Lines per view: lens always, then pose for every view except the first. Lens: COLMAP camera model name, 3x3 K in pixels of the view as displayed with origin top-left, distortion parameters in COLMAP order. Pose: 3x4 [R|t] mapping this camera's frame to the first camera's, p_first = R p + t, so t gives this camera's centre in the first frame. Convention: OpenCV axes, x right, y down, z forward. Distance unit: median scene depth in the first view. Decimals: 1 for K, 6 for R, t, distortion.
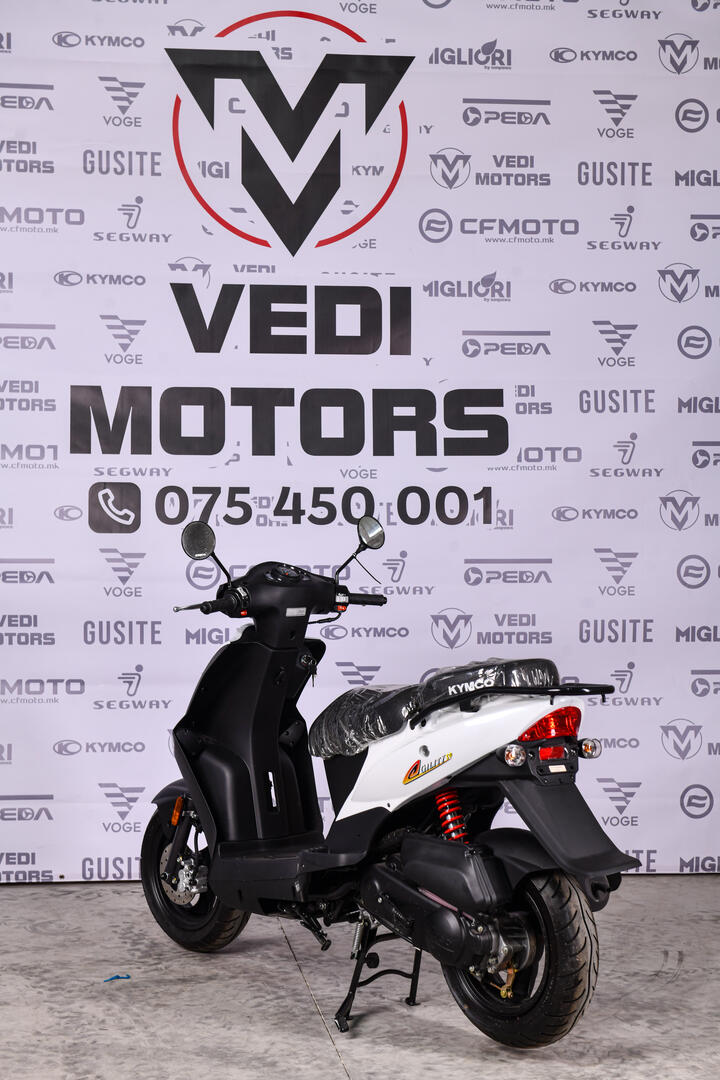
lens RADIAL K [[1851.6, 0, 358.3], [0, 1851.6, 536.5], [0, 0, 1]] dist [0.118863, 0.000000]
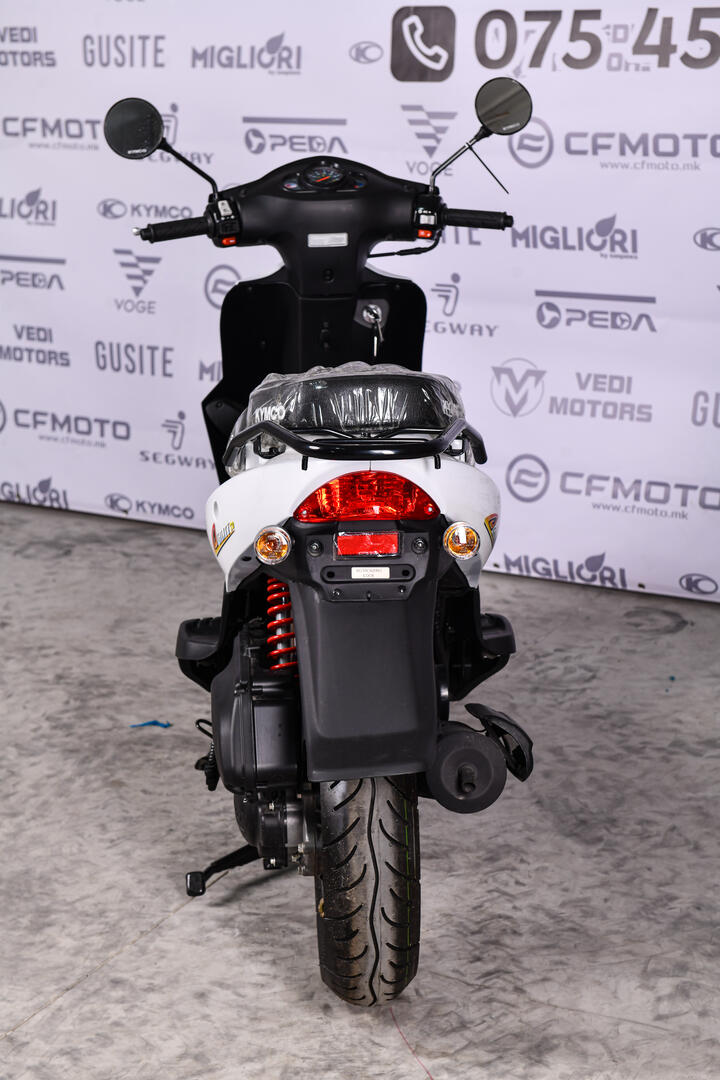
lens RADIAL K [[2033.0, 0, 371.0], [0, 2033.0, 535.8], [0, 0, 1]] dist [0.088625, 0.000000]
pose [[0.812966, 0.132294, -0.567085, 0.309659], [0.015764, 0.968494, 0.248536, -0.027513], [0.582098, -0.210991, 0.785267, 0.346483]]
